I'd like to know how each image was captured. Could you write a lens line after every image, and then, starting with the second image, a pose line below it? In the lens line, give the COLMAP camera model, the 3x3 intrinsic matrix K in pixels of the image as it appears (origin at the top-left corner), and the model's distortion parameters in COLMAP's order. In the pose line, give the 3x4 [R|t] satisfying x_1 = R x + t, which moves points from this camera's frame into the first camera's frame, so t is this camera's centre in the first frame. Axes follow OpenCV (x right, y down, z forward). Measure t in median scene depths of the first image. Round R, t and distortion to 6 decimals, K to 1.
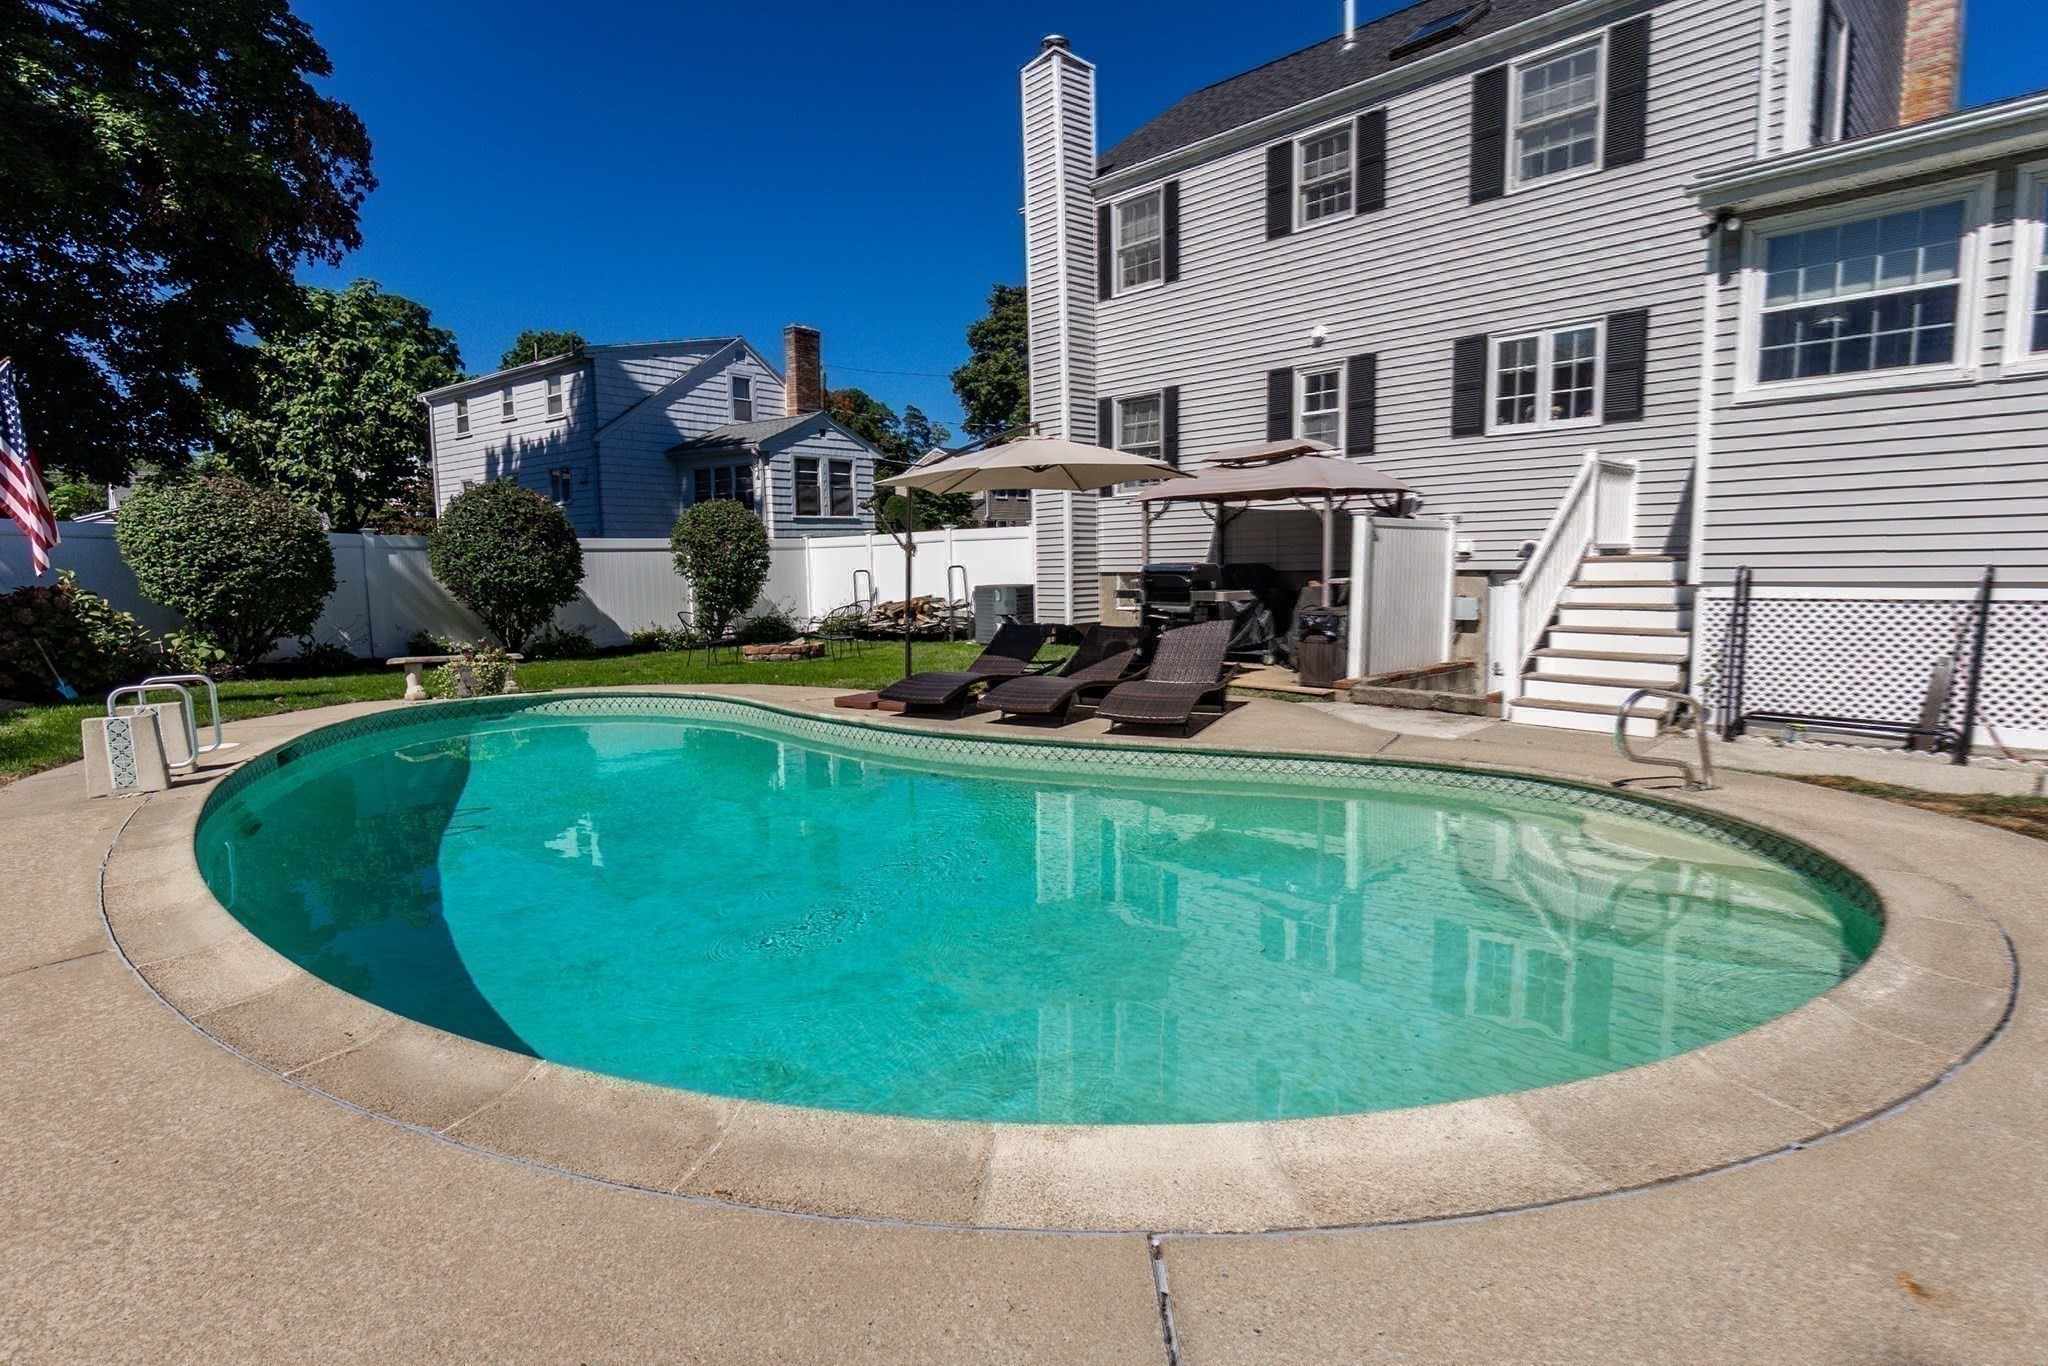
lens RADIAL K [[1037.0, 0, 1033.4], [0, 1037.0, 681.2], [0, 0, 1]] dist [-0.002132, 0.001926]
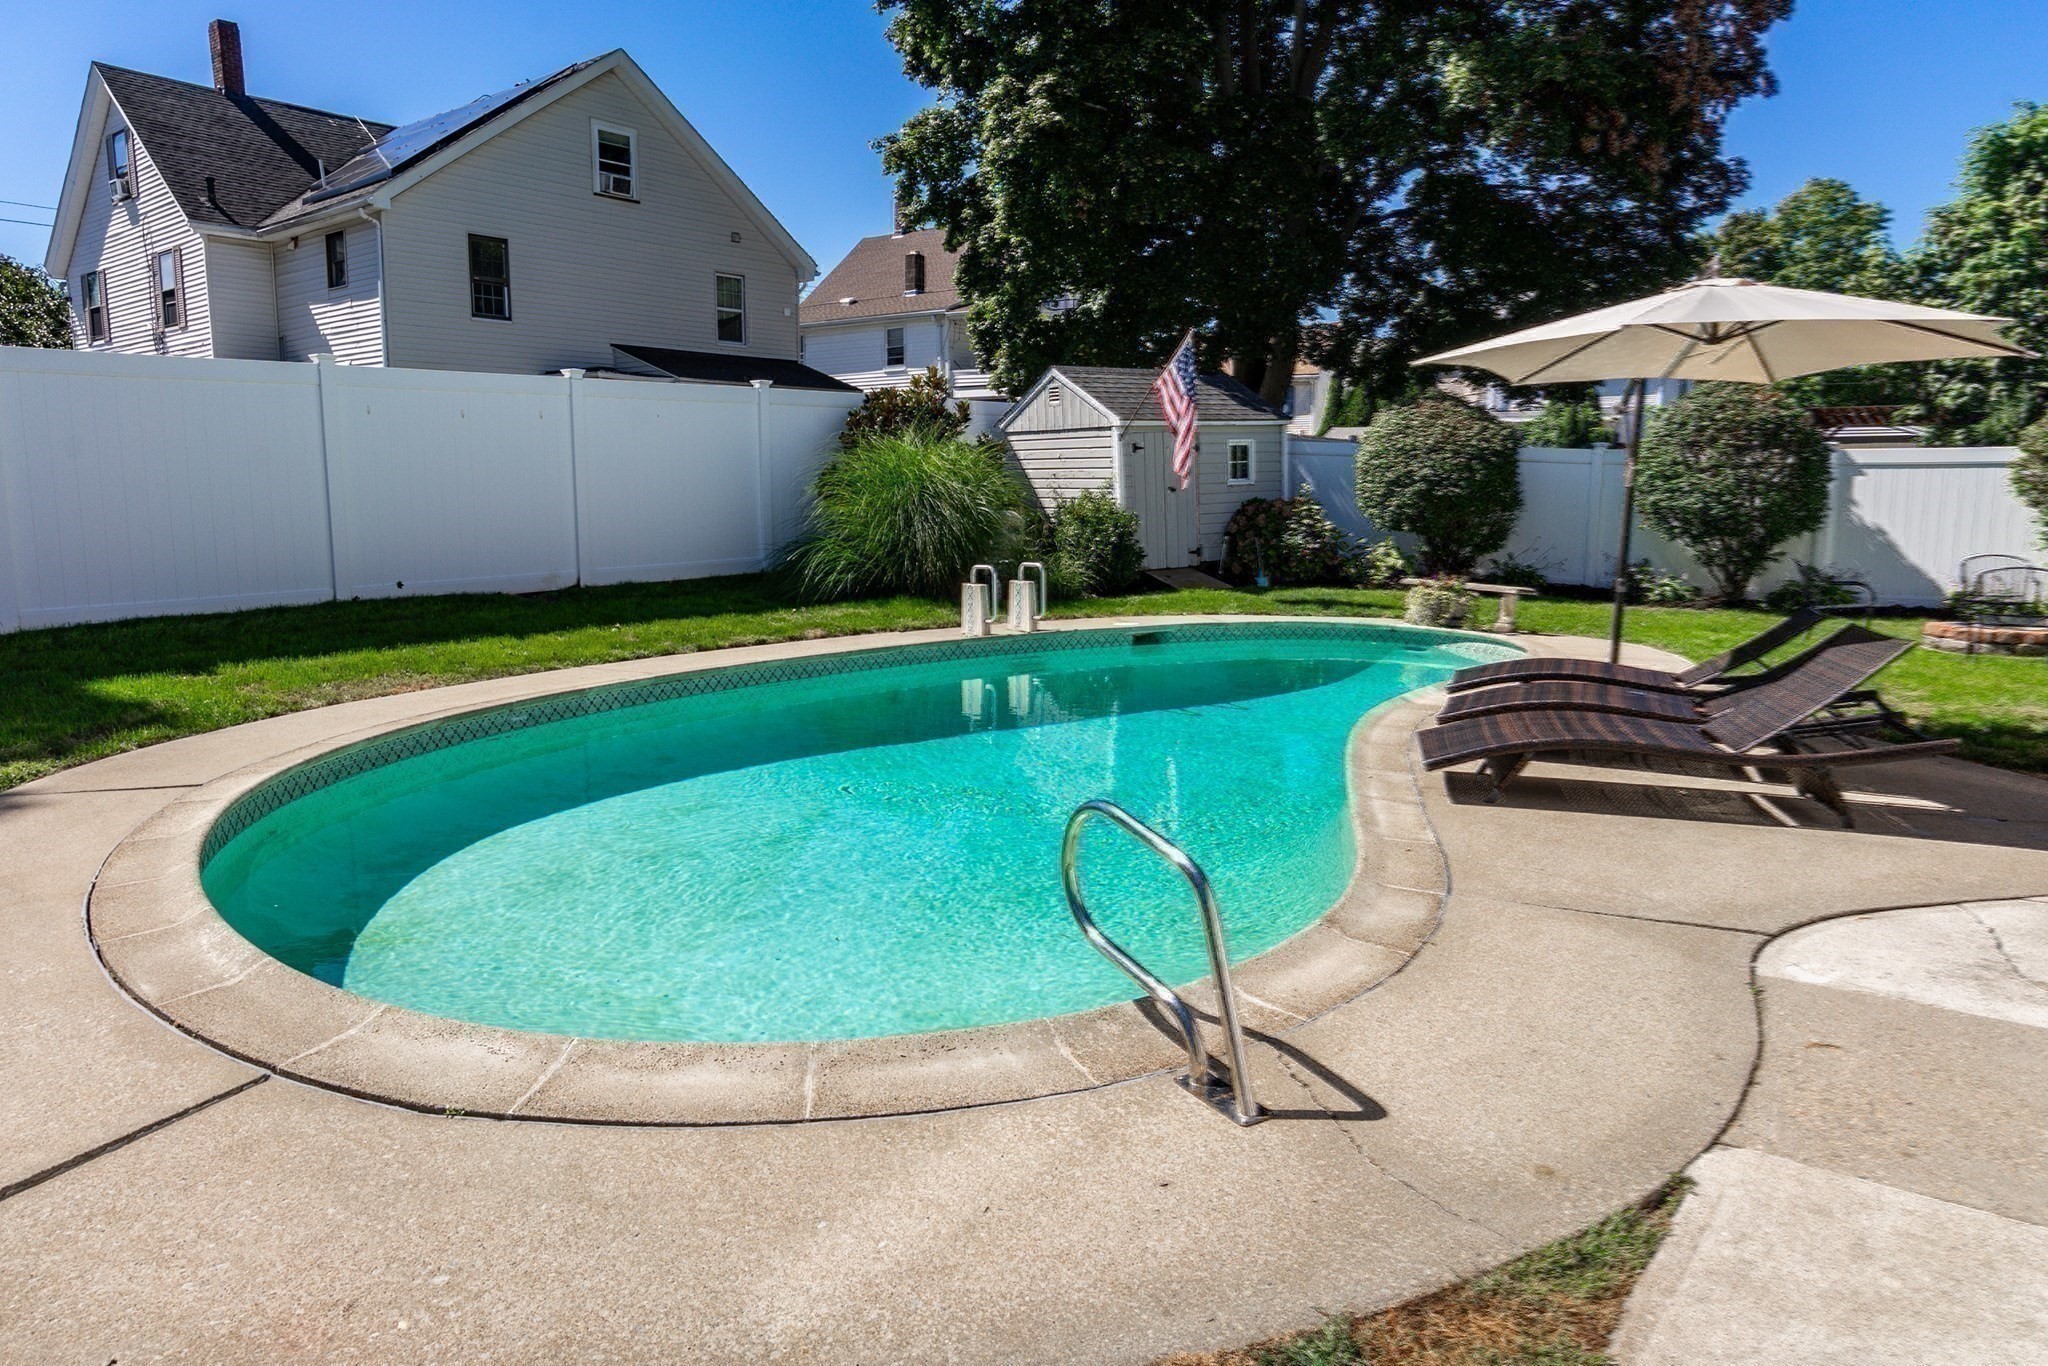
lens RADIAL K [[1341.5, 0, 1014.2], [0, 1341.5, 692.8], [0, 0, 1]] dist [-0.010140, 0.004486]
pose [[0.142246, 0.168125, -0.975449, 0.497888], [-0.115639, 0.981544, 0.152313, -0.055080], [0.983053, 0.091134, 0.159062, 0.353131]]
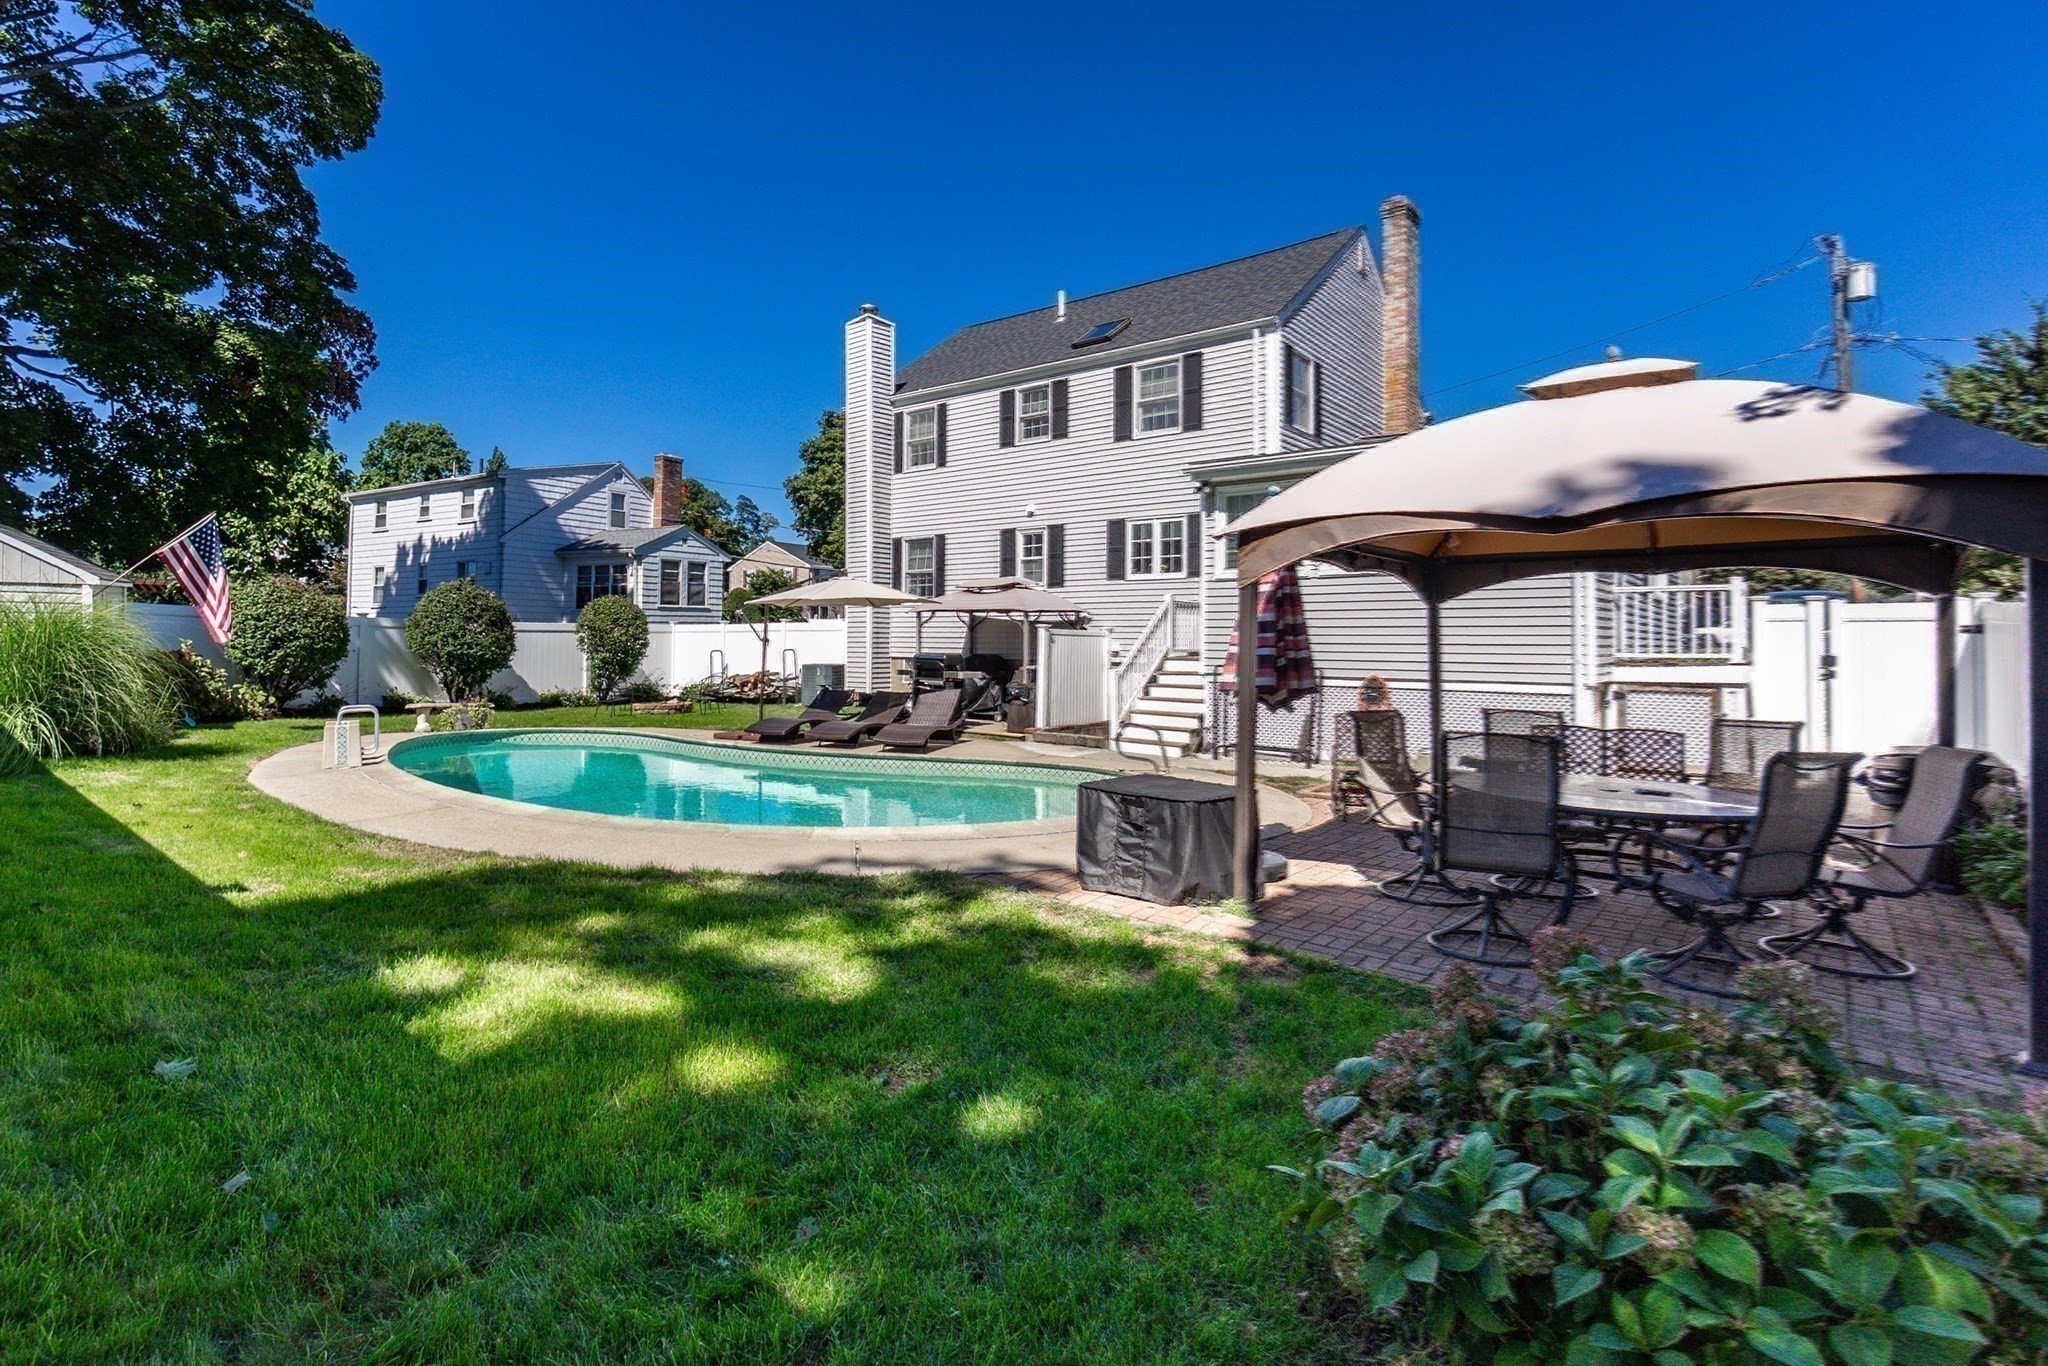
lens RADIAL K [[995.2, 0, 927.8], [0, 995.2, 611.0], [0, 0, 1]] dist [0.006744, 0.001085]
pose [[0.996846, 0.028273, 0.074158, 0.012243], [-0.017250, 0.989242, -0.145268, 0.033808], [-0.077468, 0.143530, 0.986609, -0.404998]]
